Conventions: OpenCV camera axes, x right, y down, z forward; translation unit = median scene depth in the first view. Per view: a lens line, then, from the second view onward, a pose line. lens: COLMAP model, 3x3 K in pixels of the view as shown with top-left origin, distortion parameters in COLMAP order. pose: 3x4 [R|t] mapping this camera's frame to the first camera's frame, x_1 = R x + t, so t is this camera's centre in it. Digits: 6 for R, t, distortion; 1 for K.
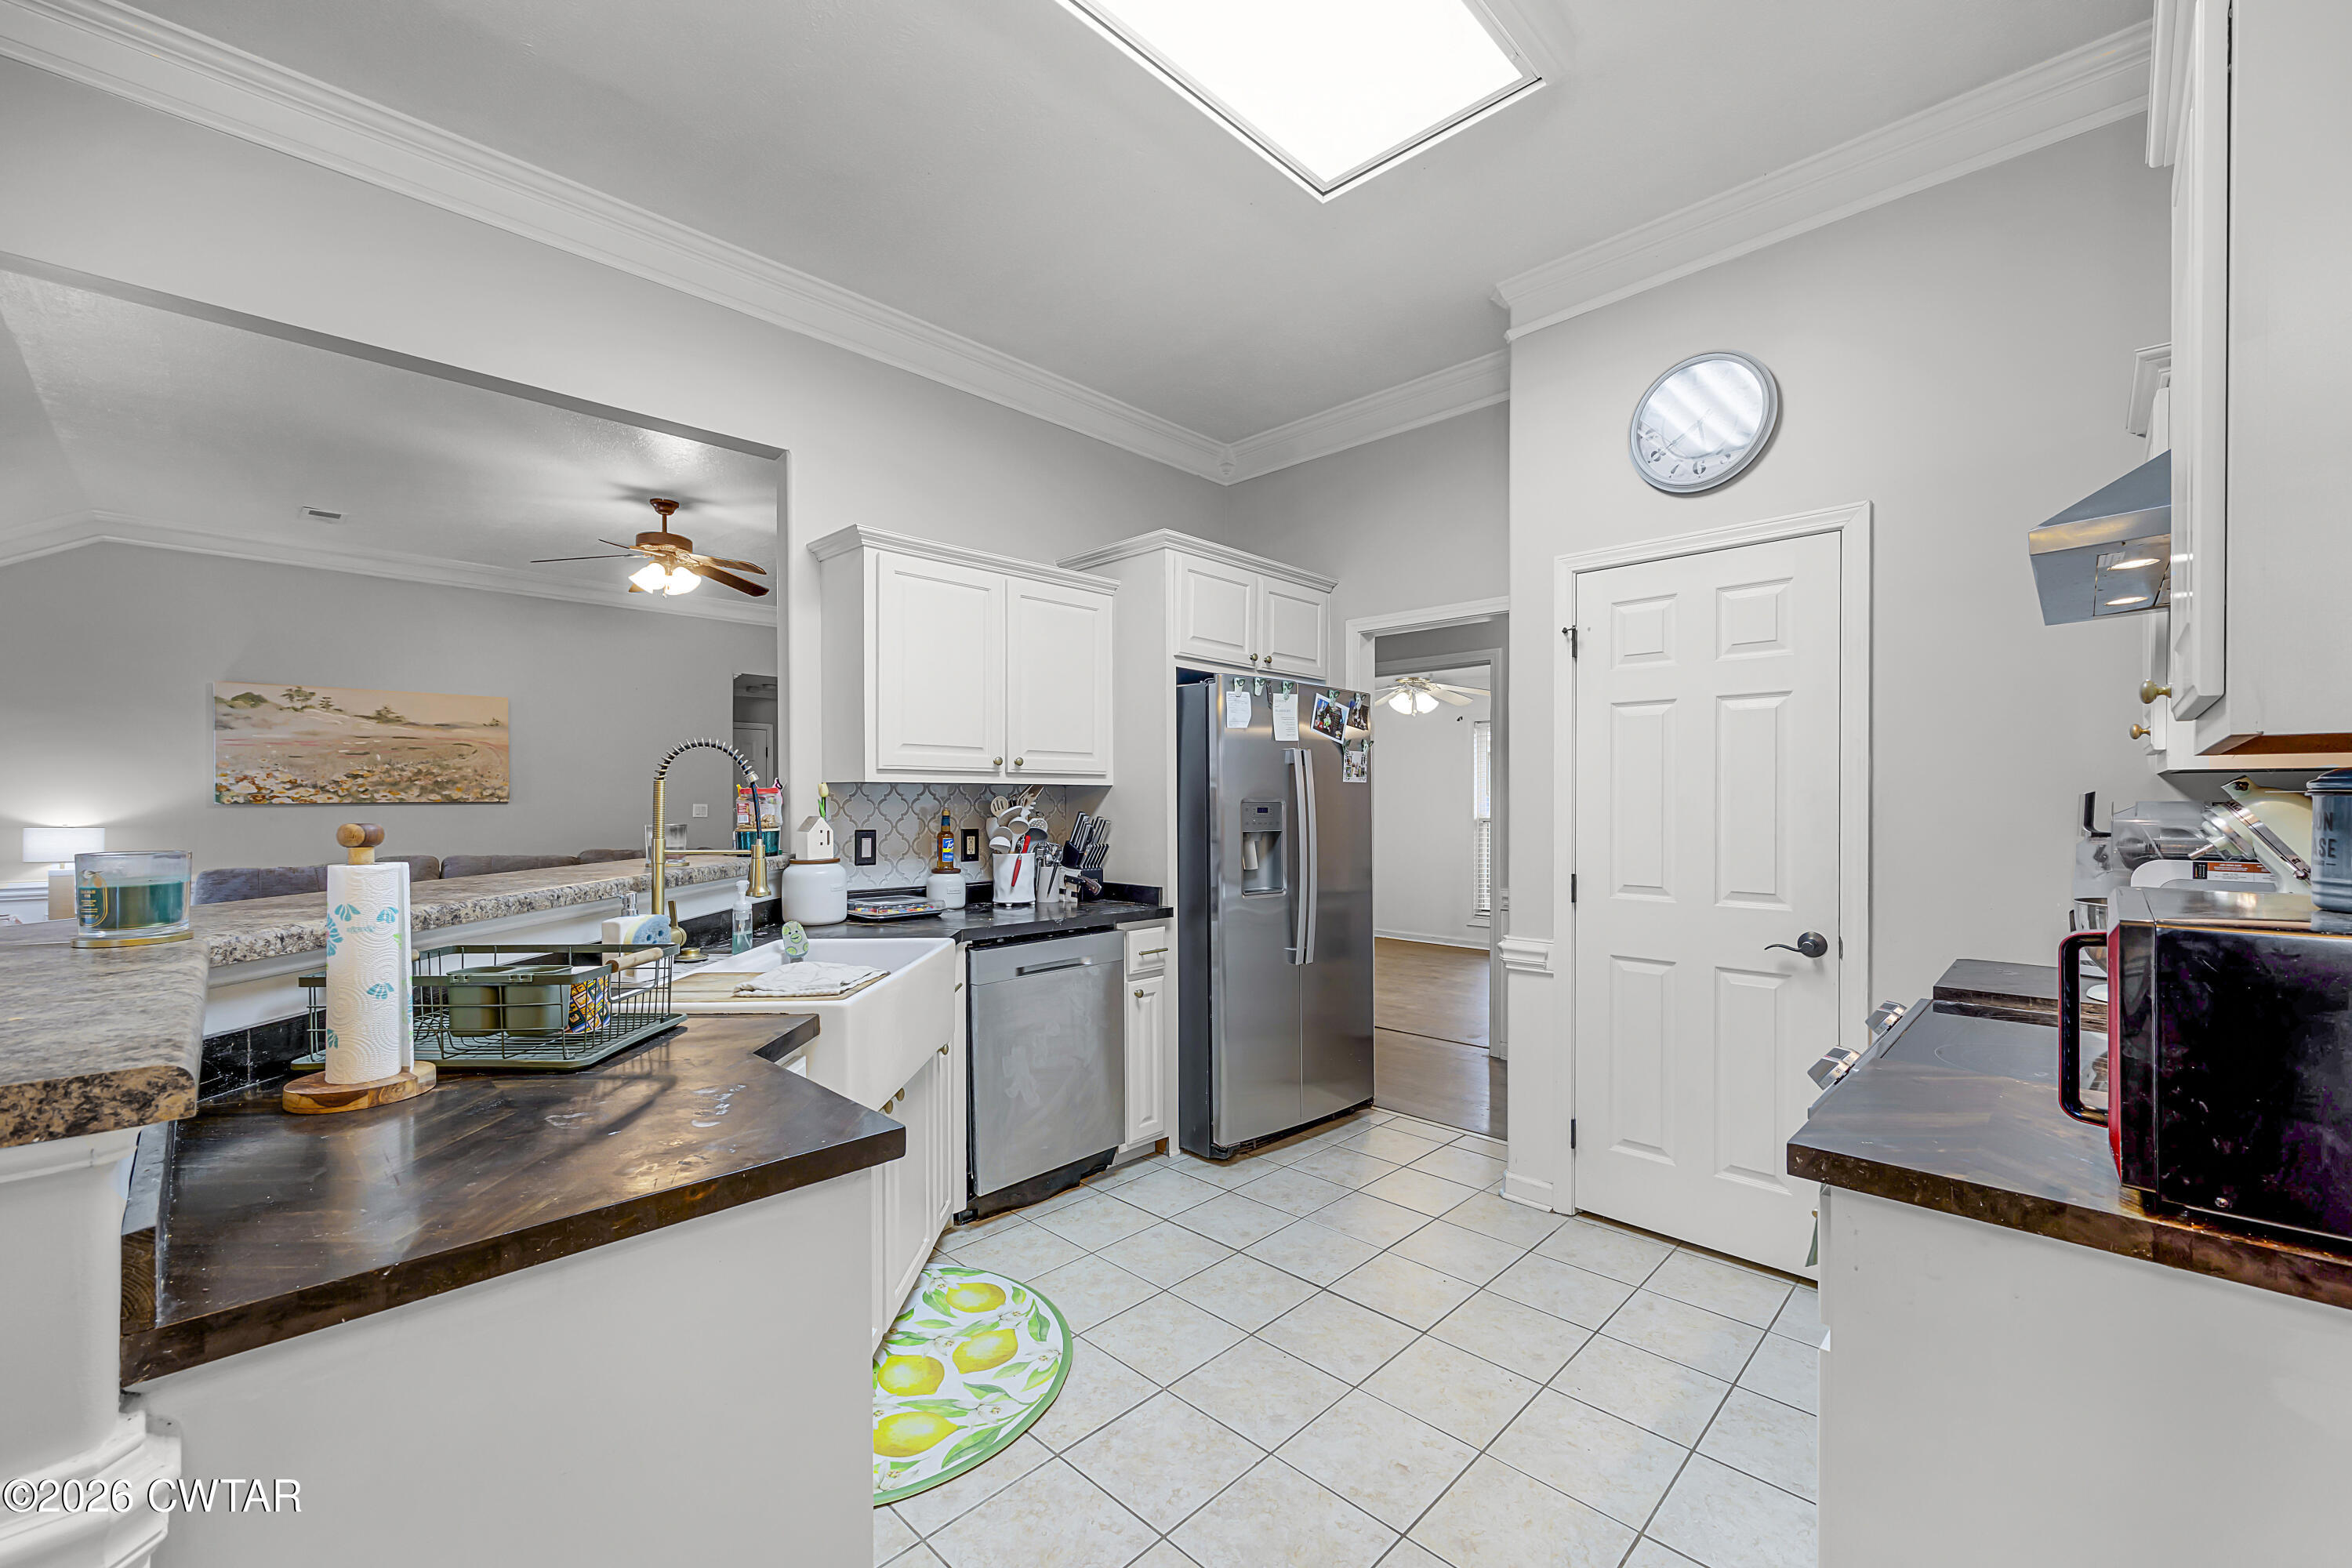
lens RADIAL K [[954.0, 0, 1204.1], [0, 954.0, 804.3], [0, 0, 1]] dist [-0.007145, 0.001490]
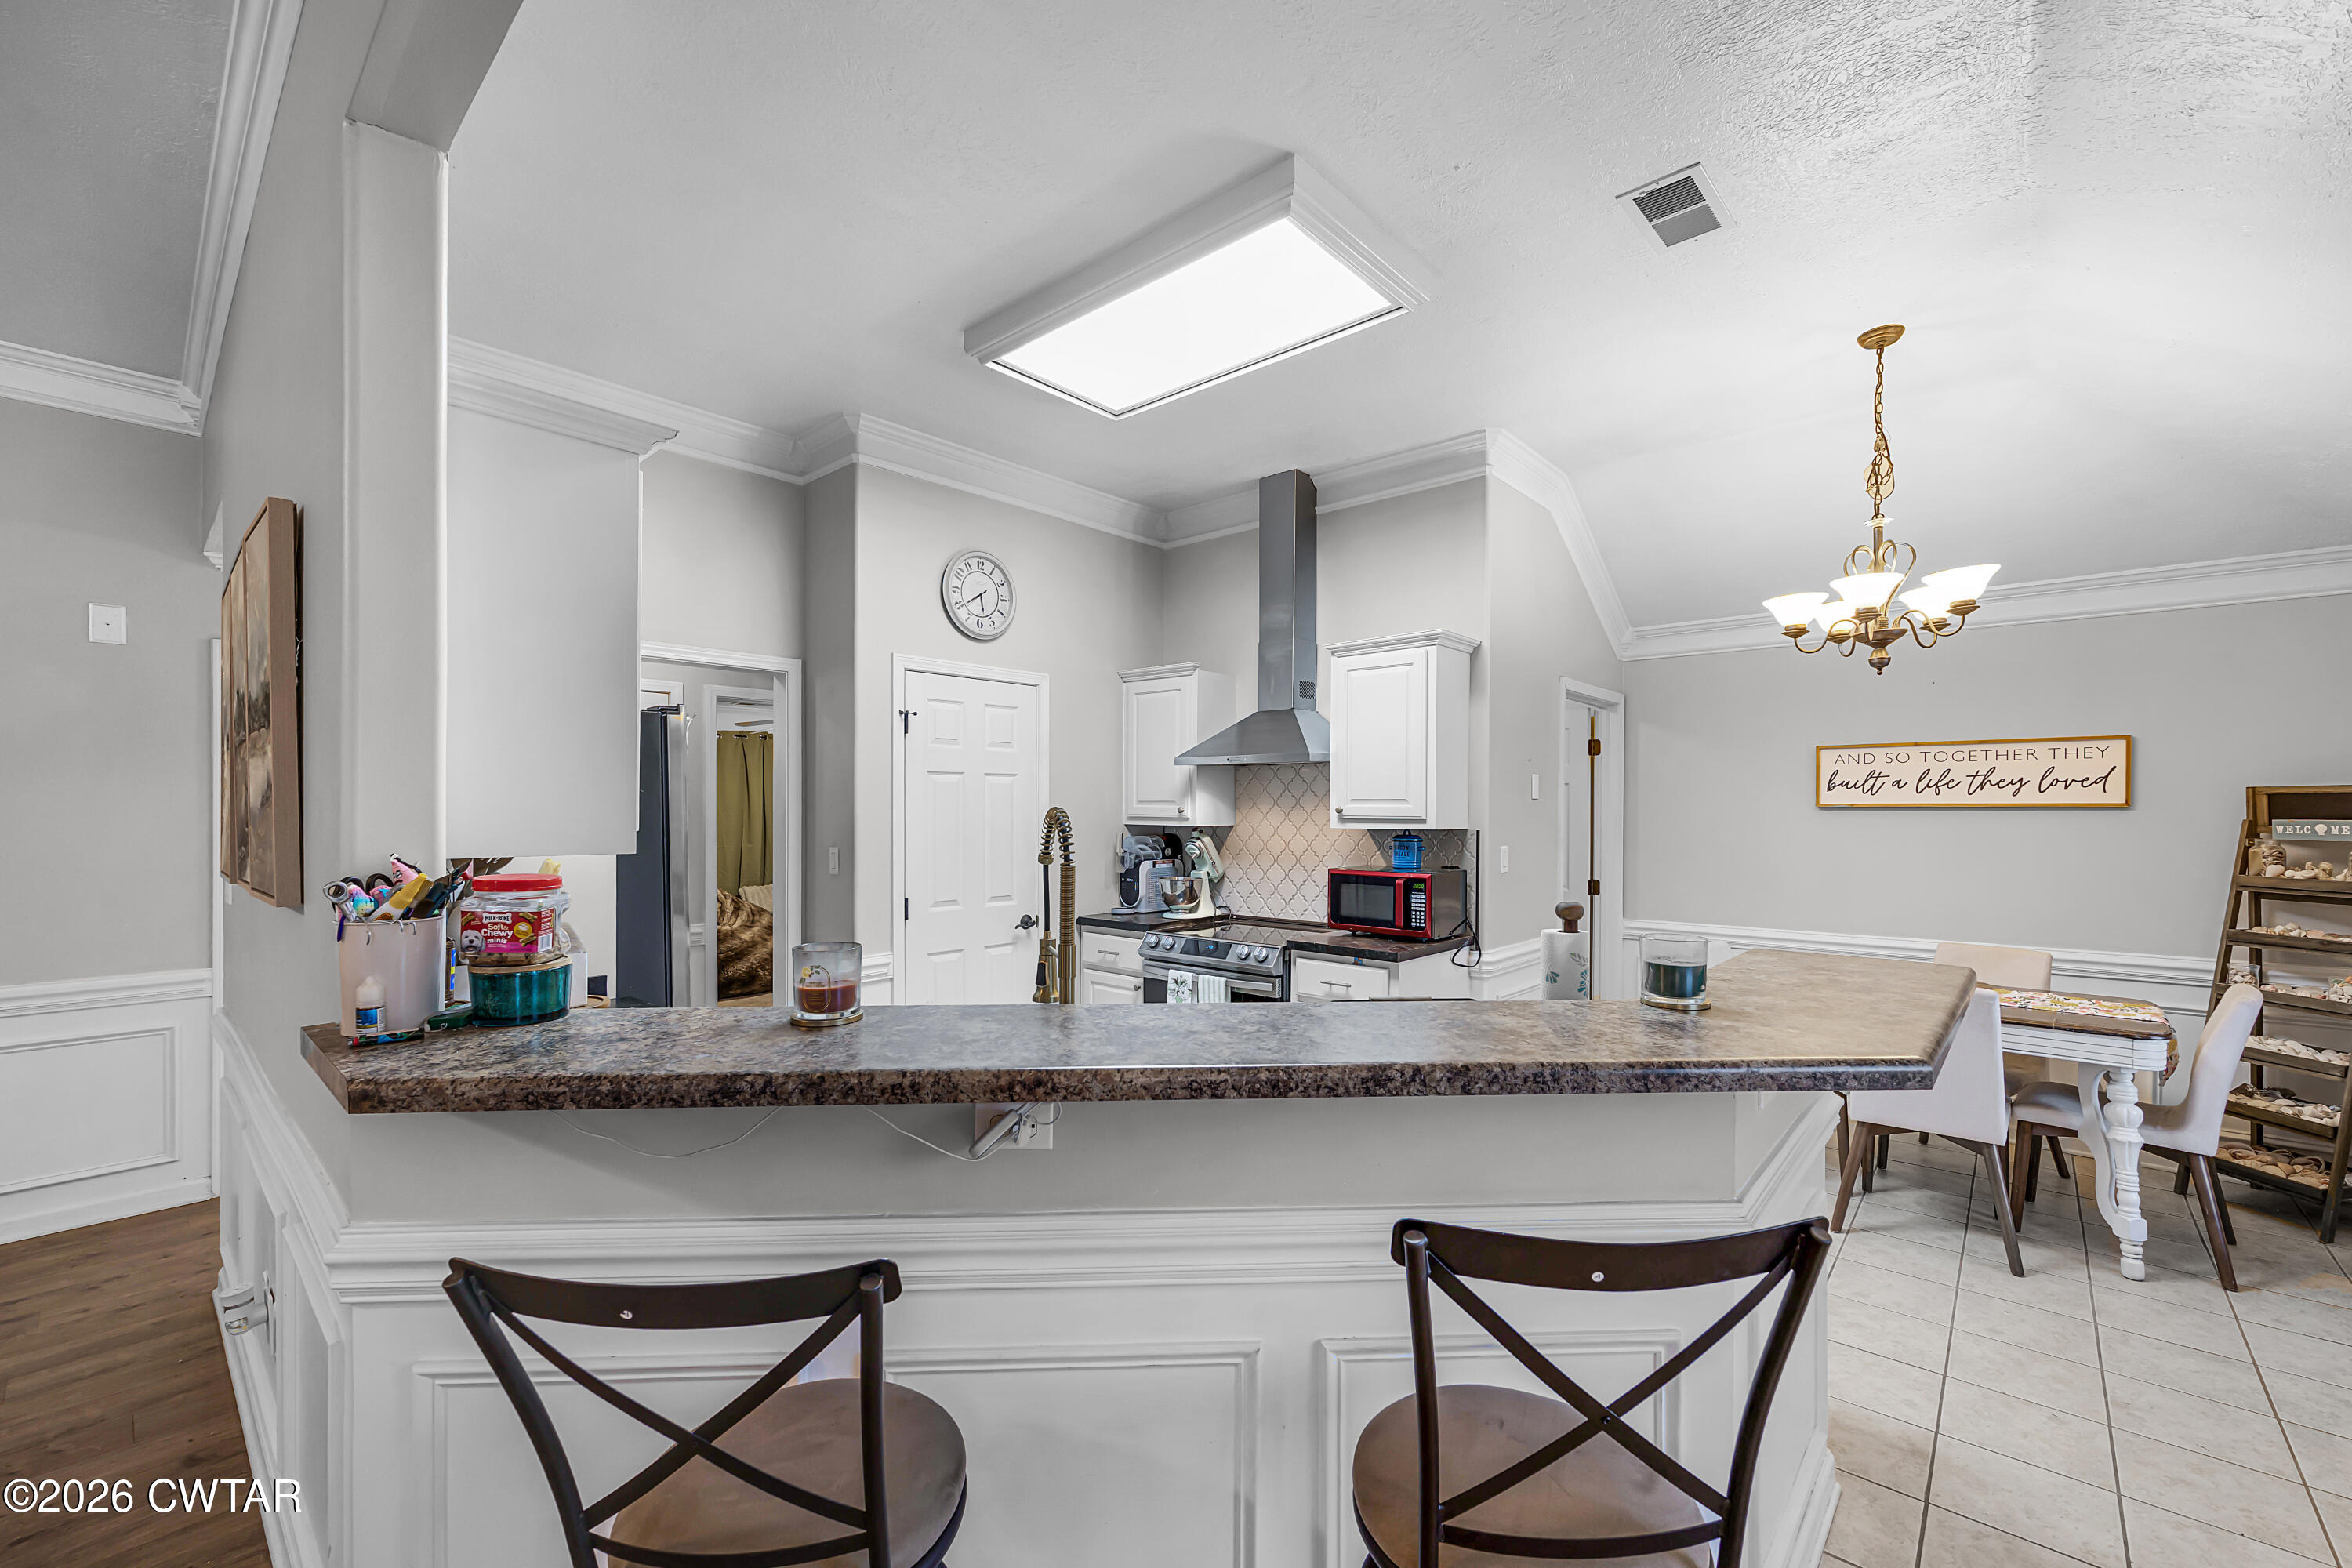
lens RADIAL K [[954.0, 0, 1155.3], [0, 954.0, 804.7], [0, 0, 1]] dist [-0.007145, 0.001490]
pose [[-0.029567, 0.005943, 0.999545, -0.472151], [0.010606, 0.999928, -0.005632, -0.020362], [-0.999507, 0.010435, -0.029628, 0.337447]]
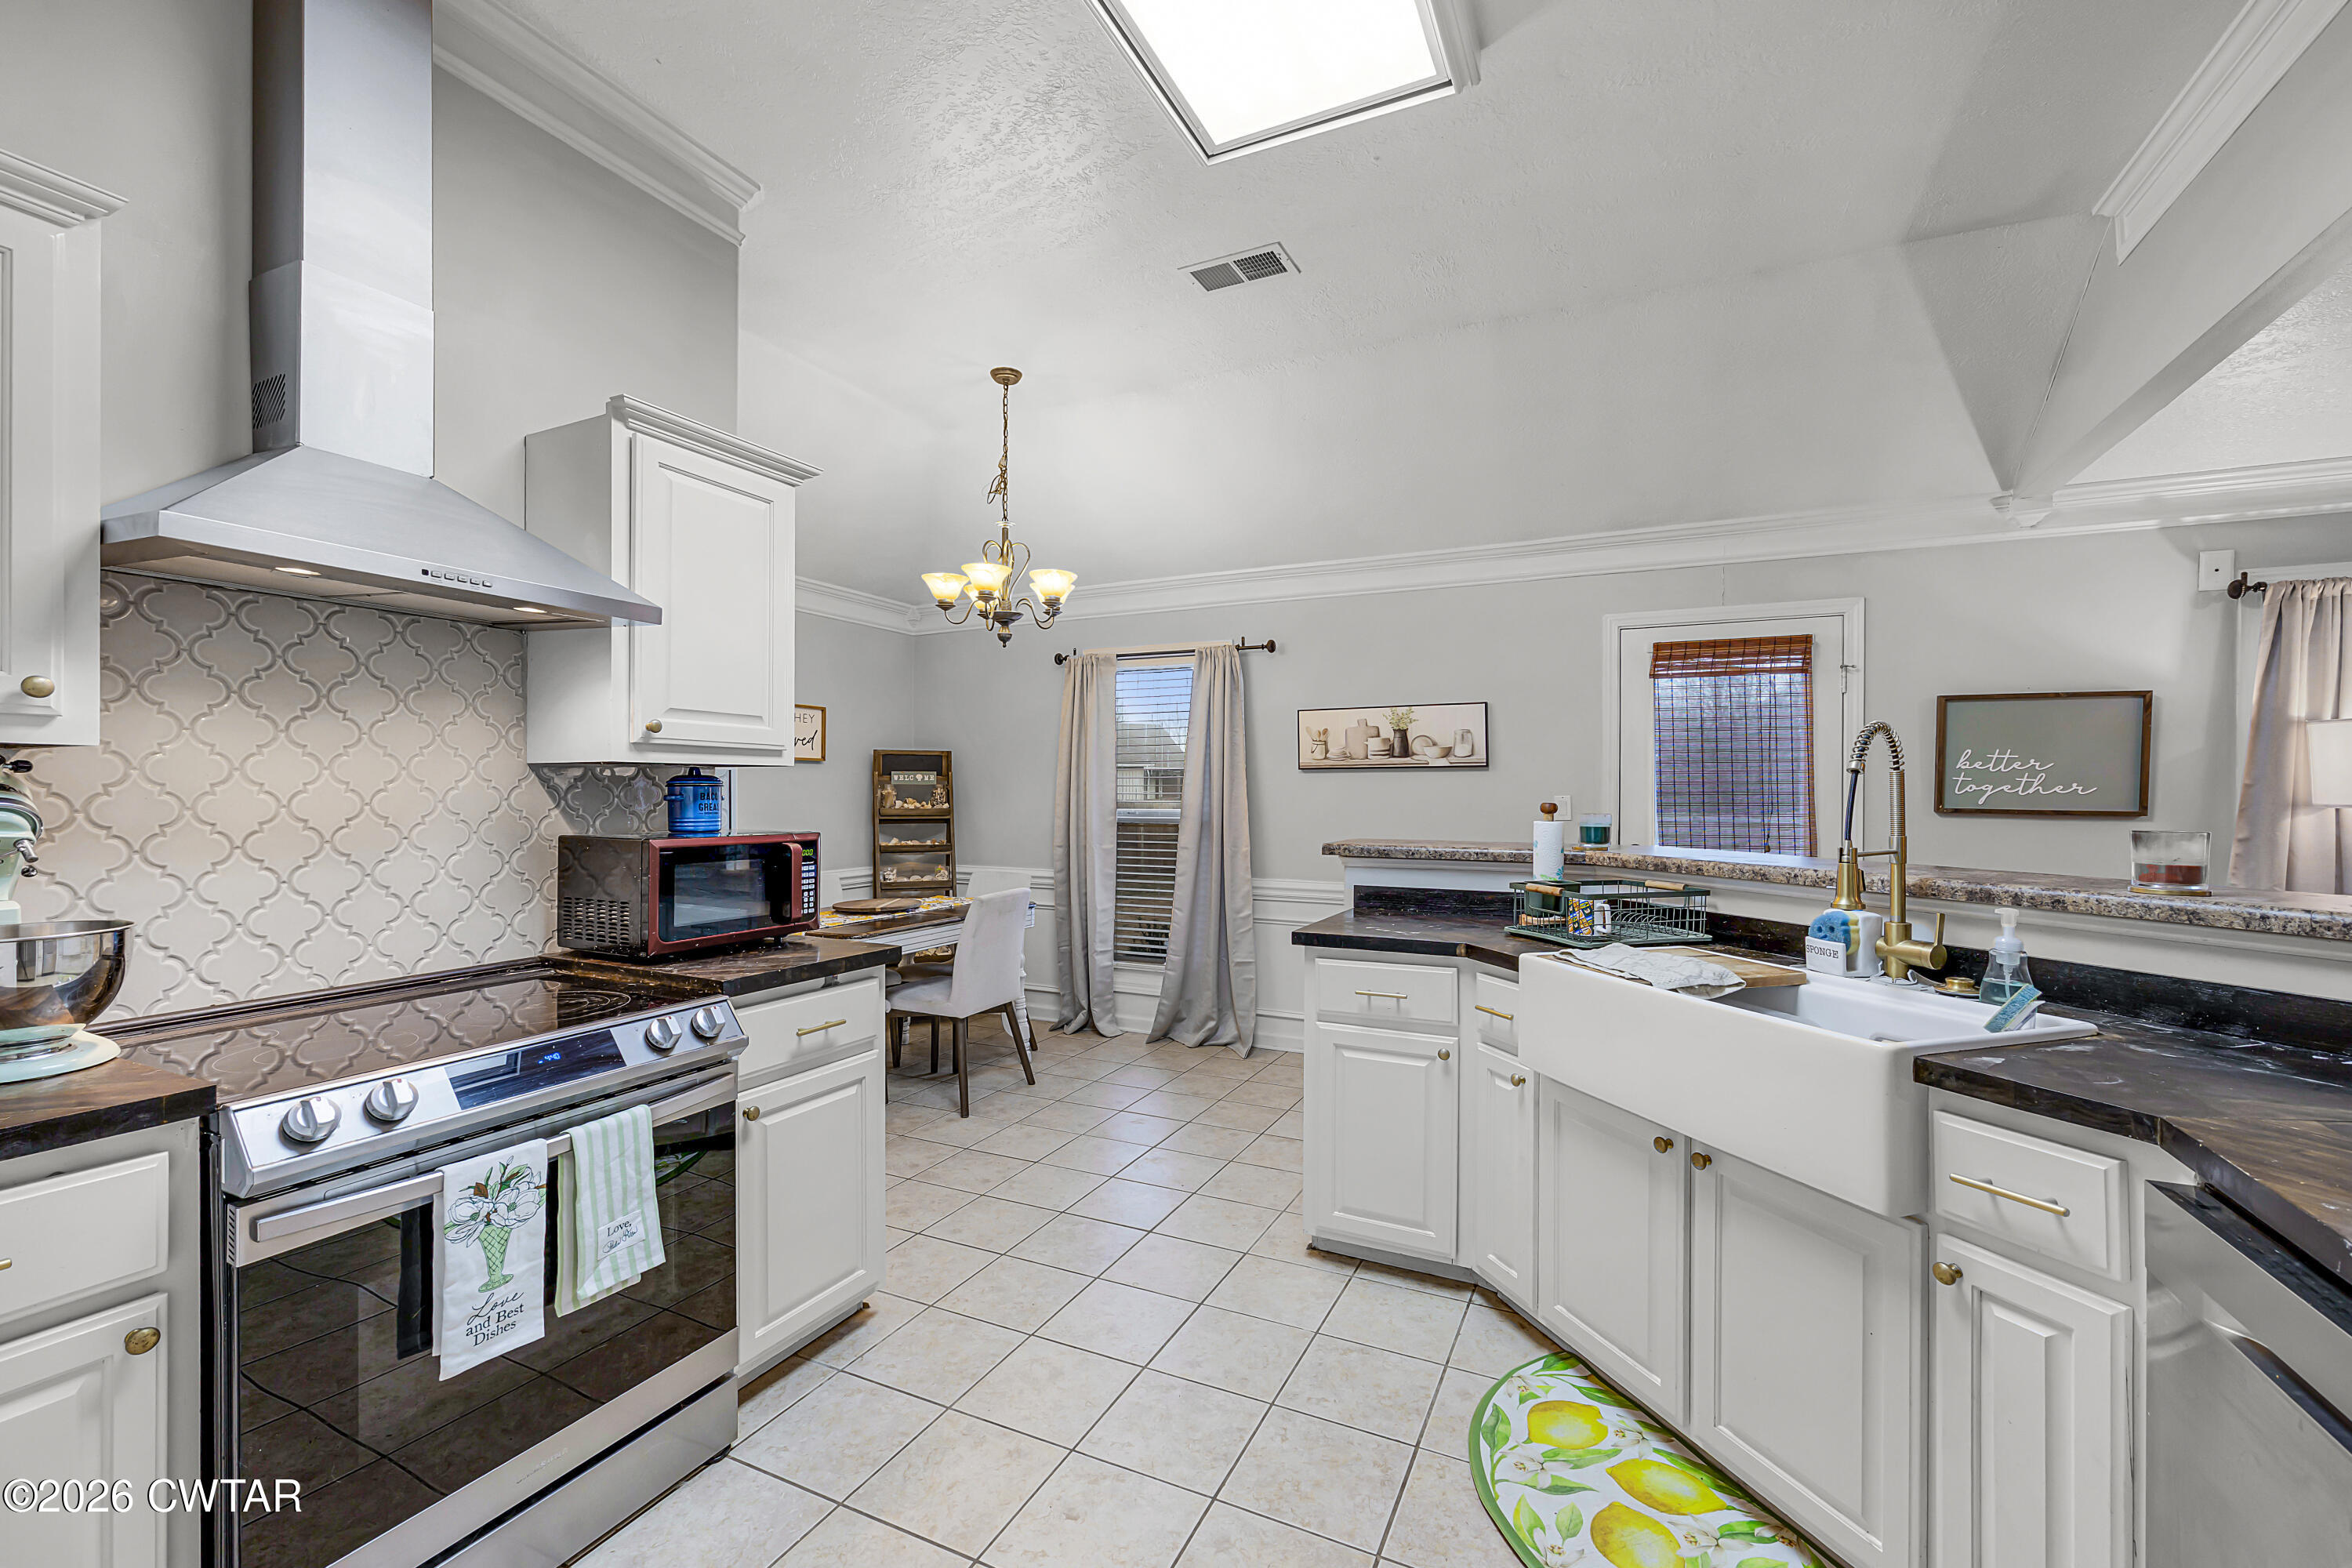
lens RADIAL K [[954.0, 0, 1195.3], [0, 954.0, 788.3], [0, 0, 1]] dist [-0.007145, 0.001490]
pose [[-0.950938, -0.005570, -0.309332, 0.117645], [-0.008928, 0.999916, 0.009441, -0.001586], [0.309253, 0.011739, -0.950907, 0.584923]]
